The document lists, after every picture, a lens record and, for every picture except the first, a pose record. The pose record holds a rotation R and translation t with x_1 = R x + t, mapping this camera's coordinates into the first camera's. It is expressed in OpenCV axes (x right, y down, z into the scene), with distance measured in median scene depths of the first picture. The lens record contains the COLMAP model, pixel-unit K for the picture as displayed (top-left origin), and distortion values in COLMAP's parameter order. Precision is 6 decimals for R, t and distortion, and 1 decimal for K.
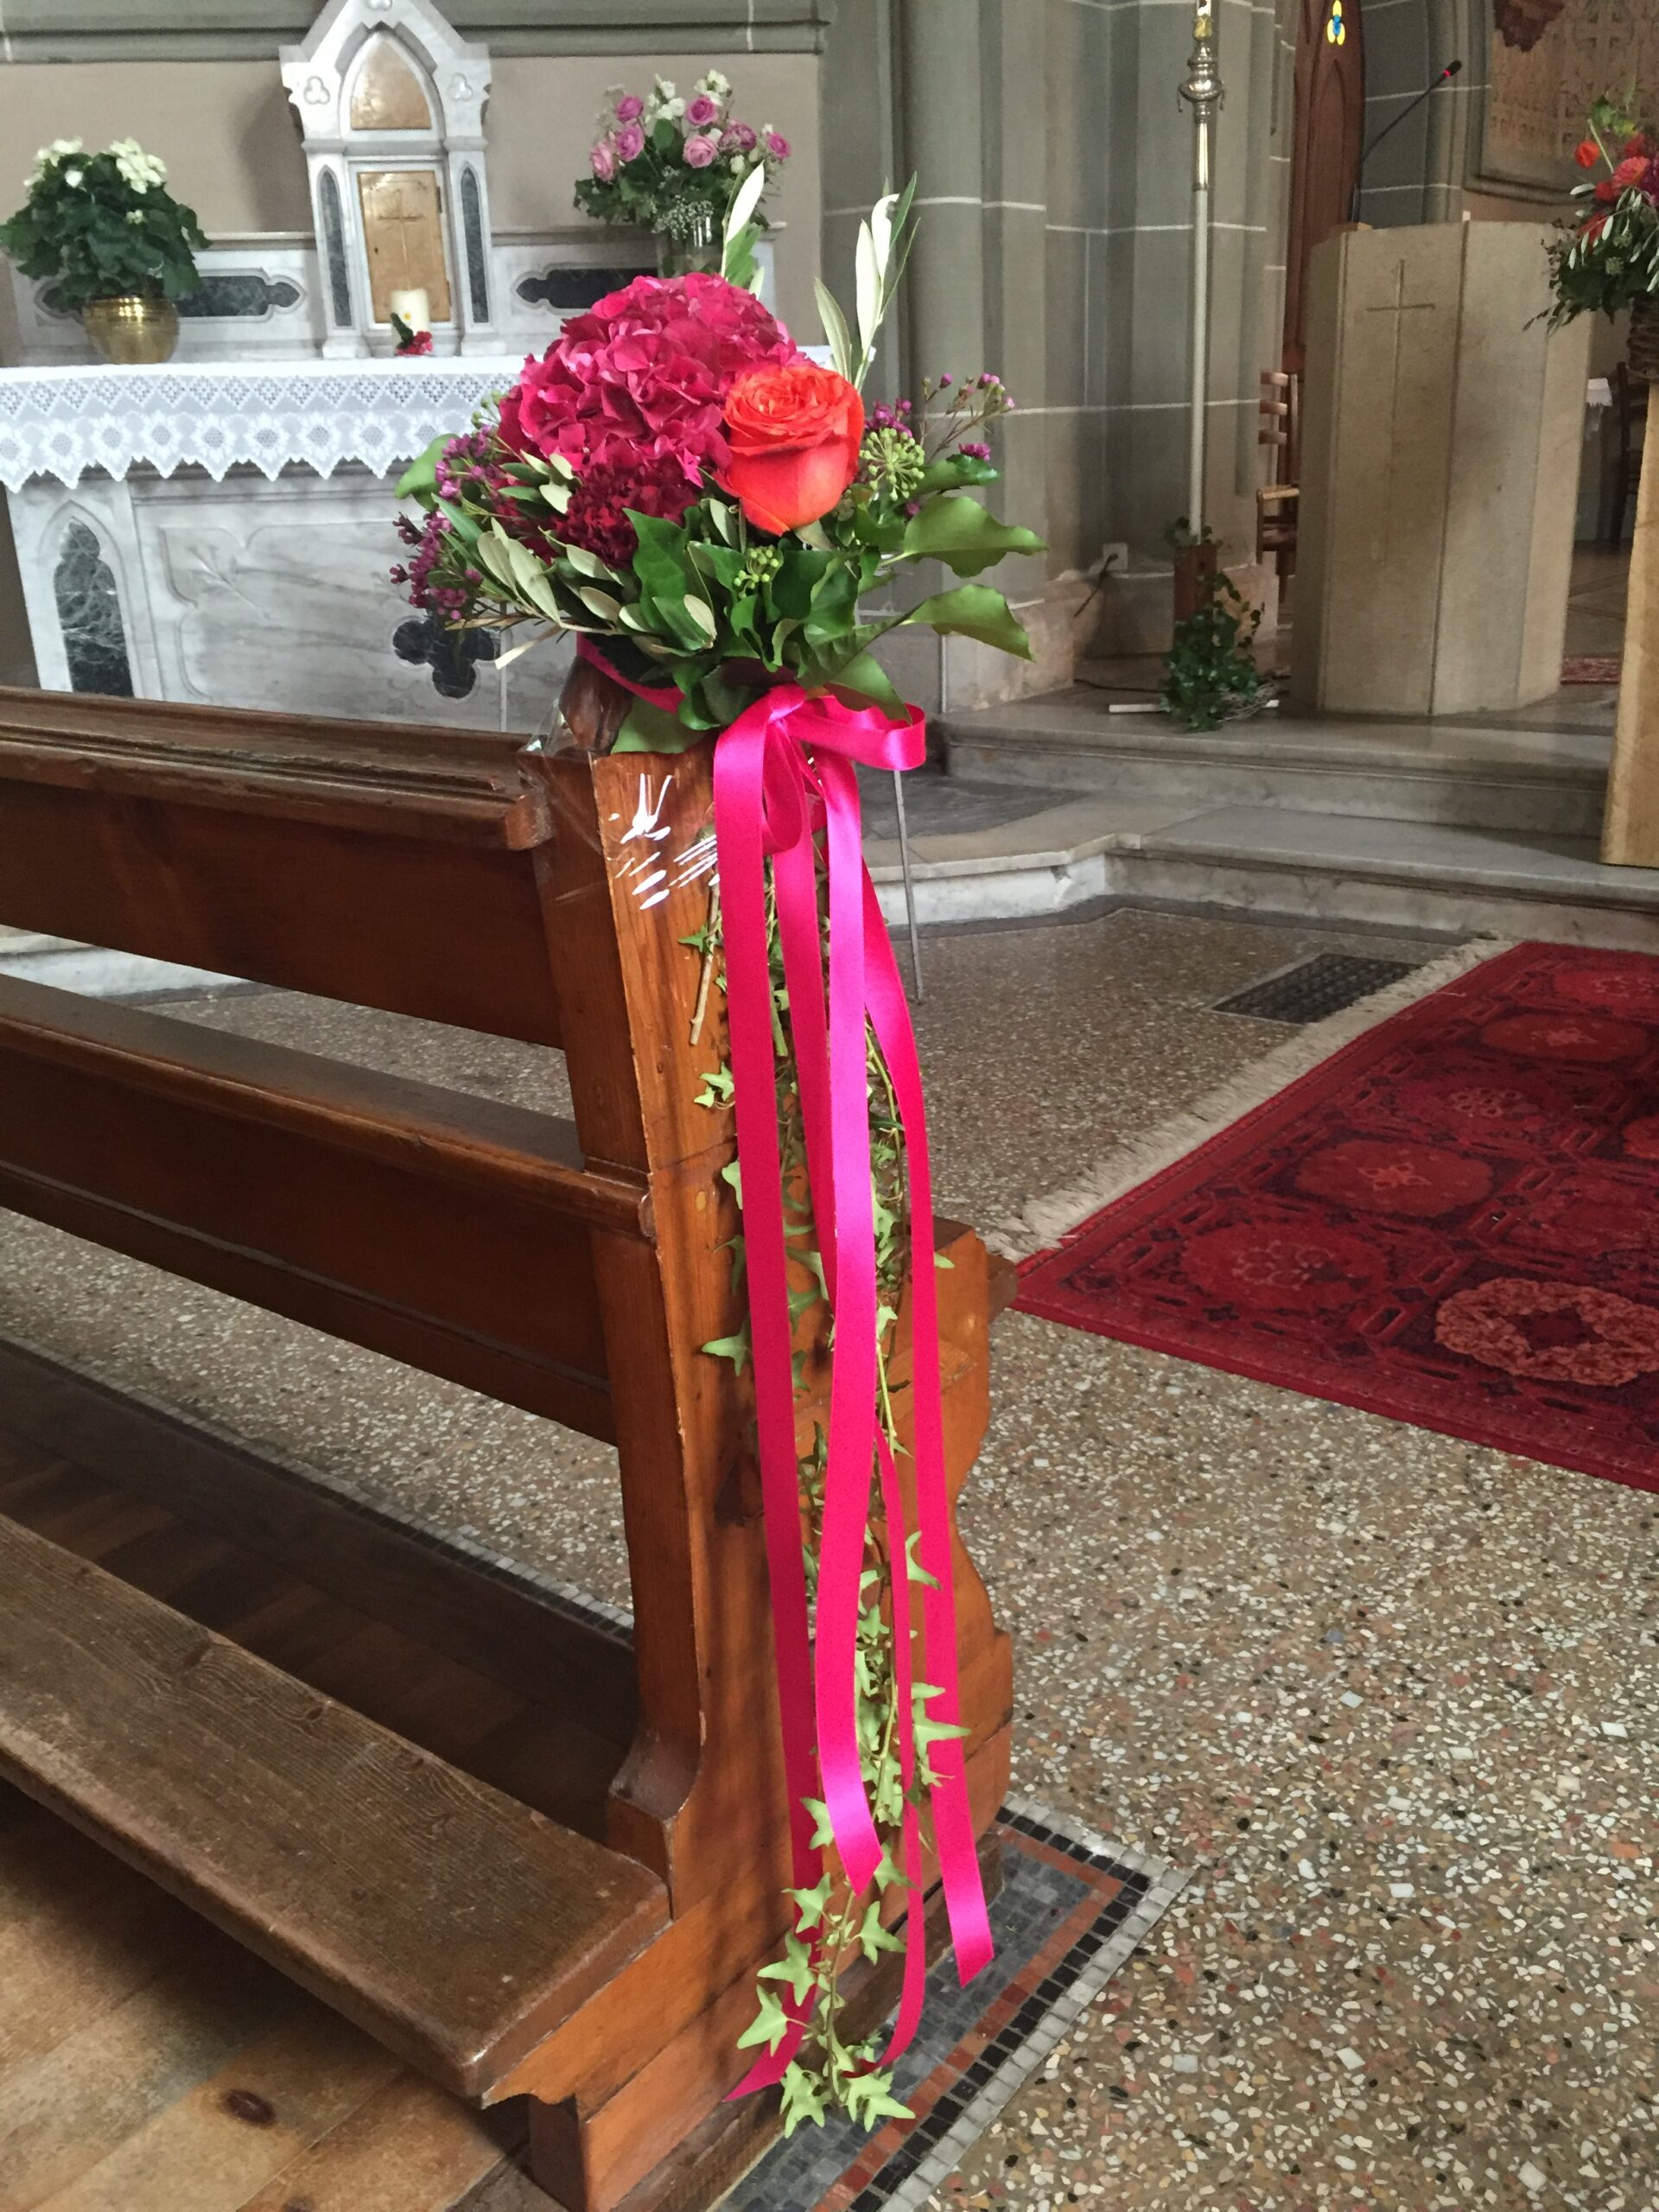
lens RADIAL K [[1881.5, 0, 829.0], [0, 1881.5, 1102.3], [0, 0, 1]] dist [0.072952, -0.058084]
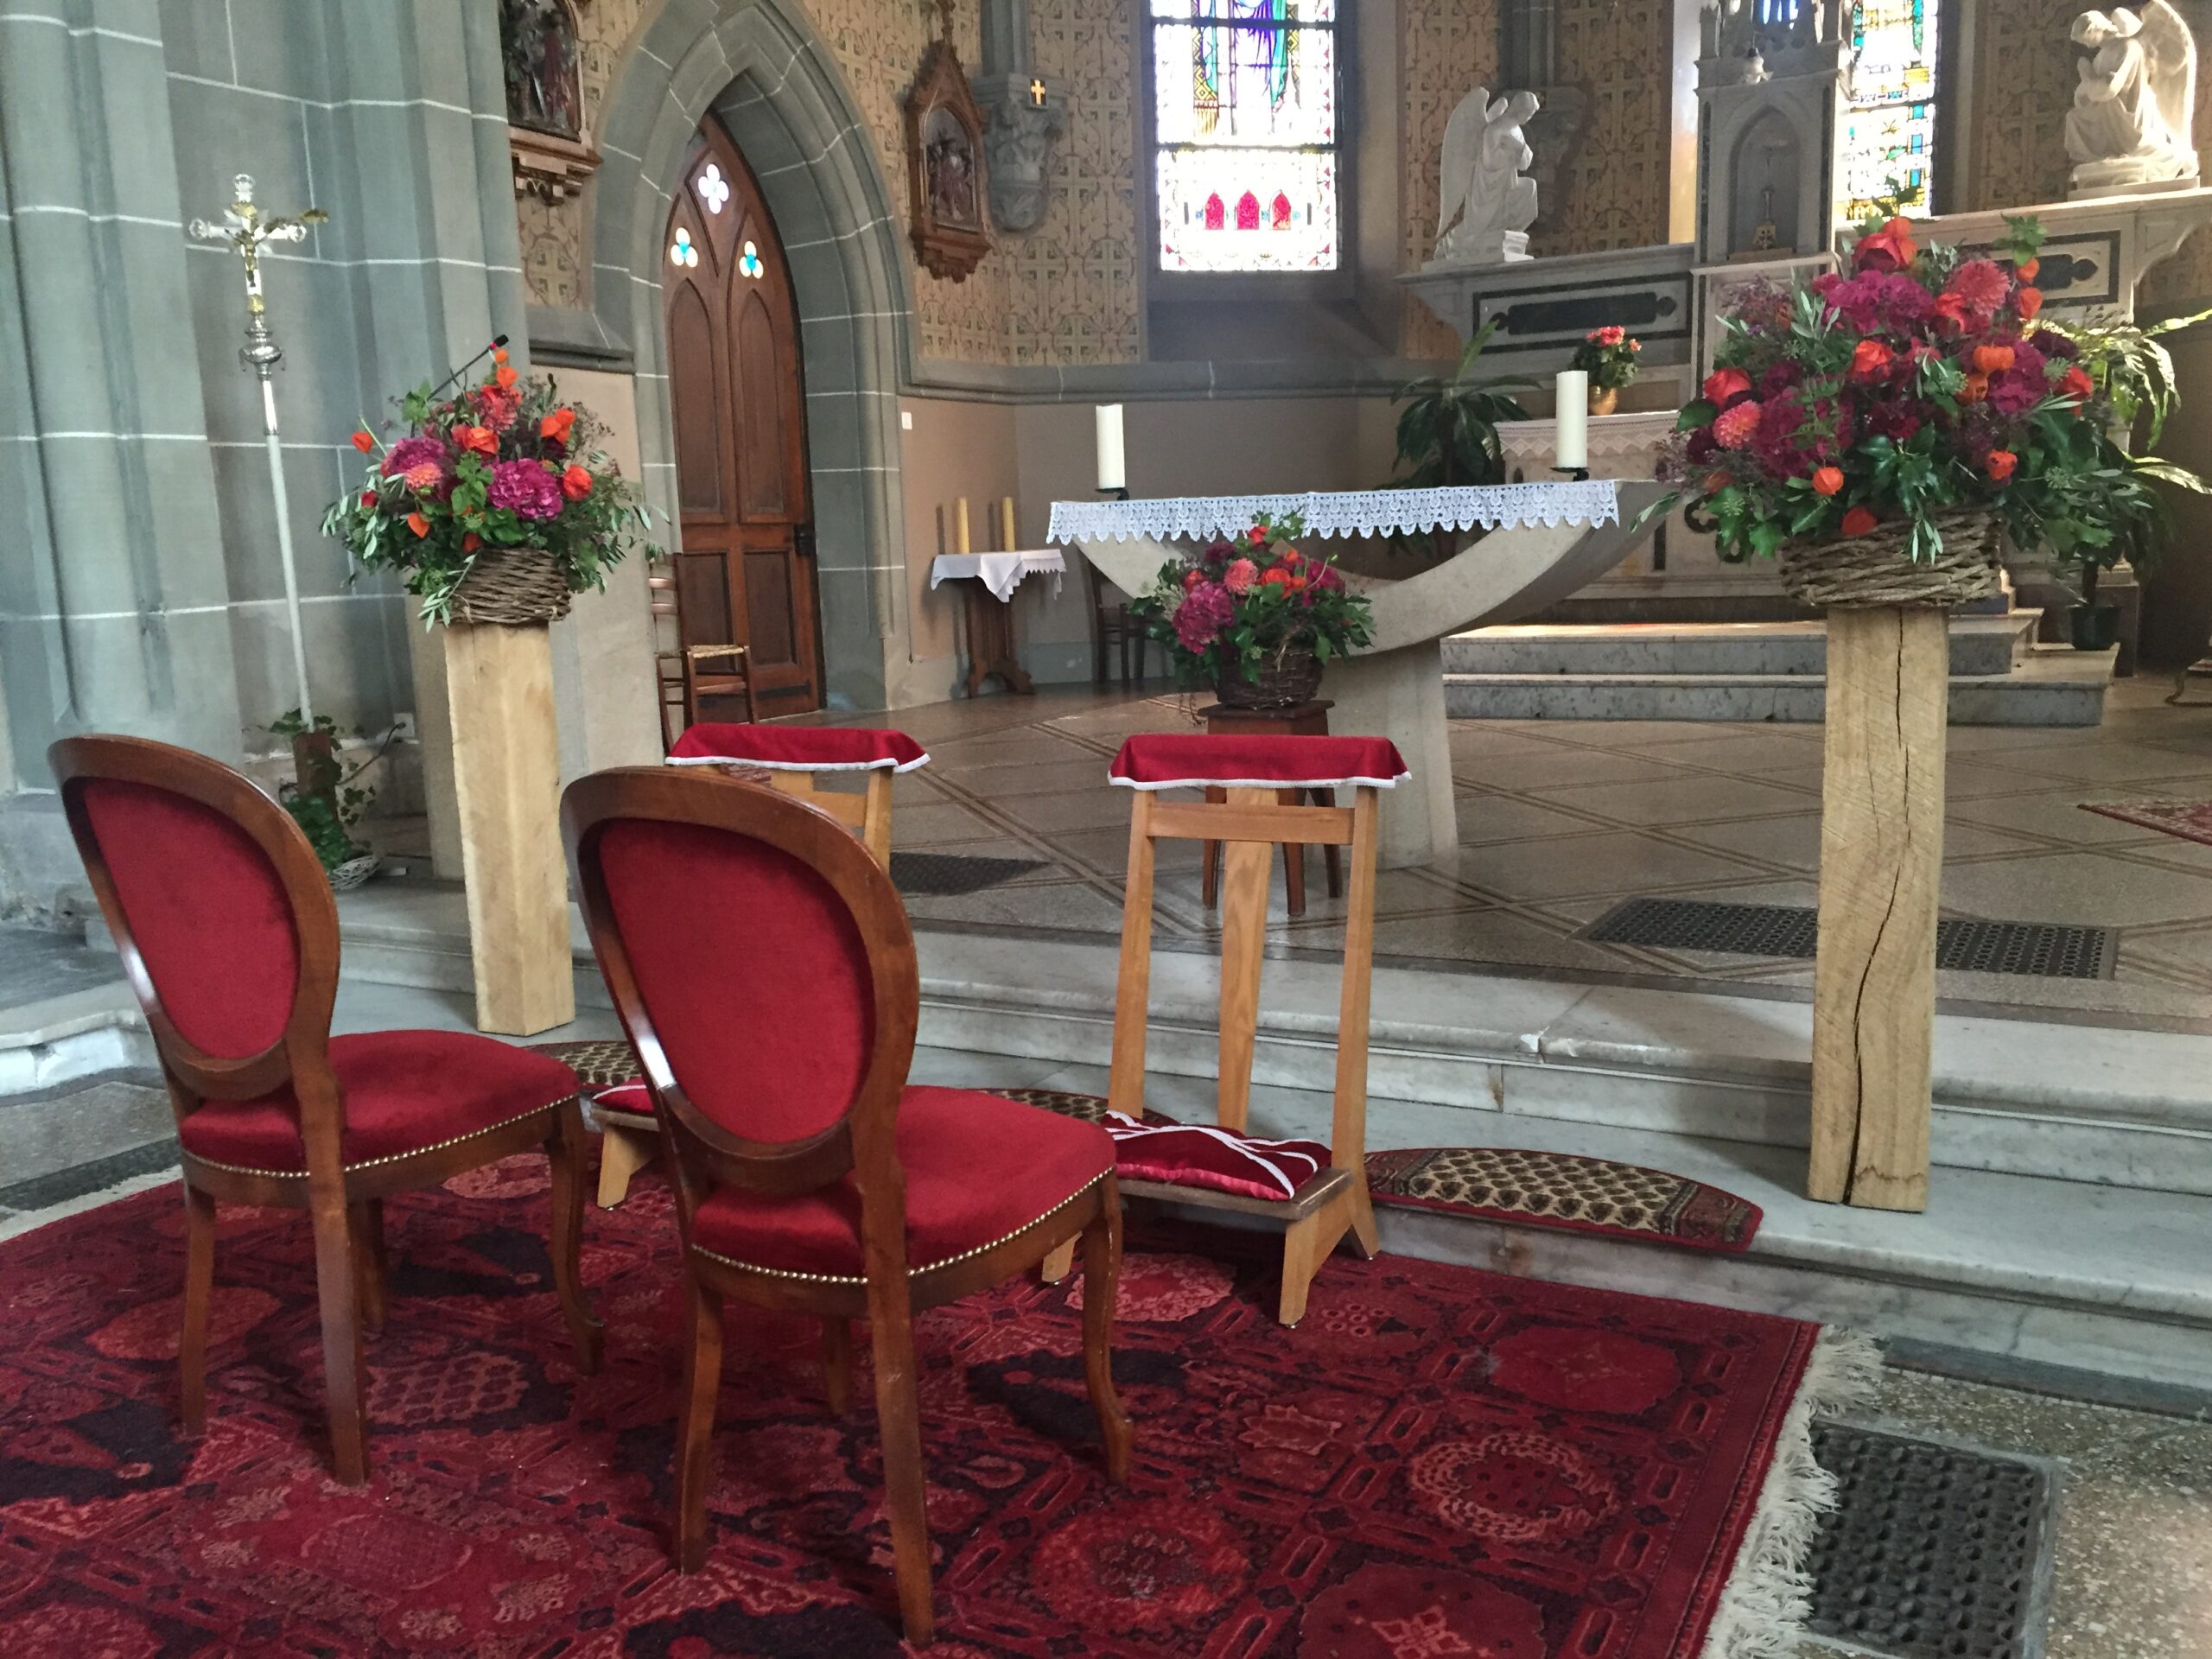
lens RADIAL K [[1881.5, 0, 1113.0], [0, 1881.5, 833.0], [0, 0, 1]] dist [0.072952, -0.058084]
pose [[0.989370, -0.026511, 0.142985, 0.525214], [0.052169, 0.982500, -0.178806, -0.019192], [-0.135742, 0.184365, 0.973439, -0.122279]]
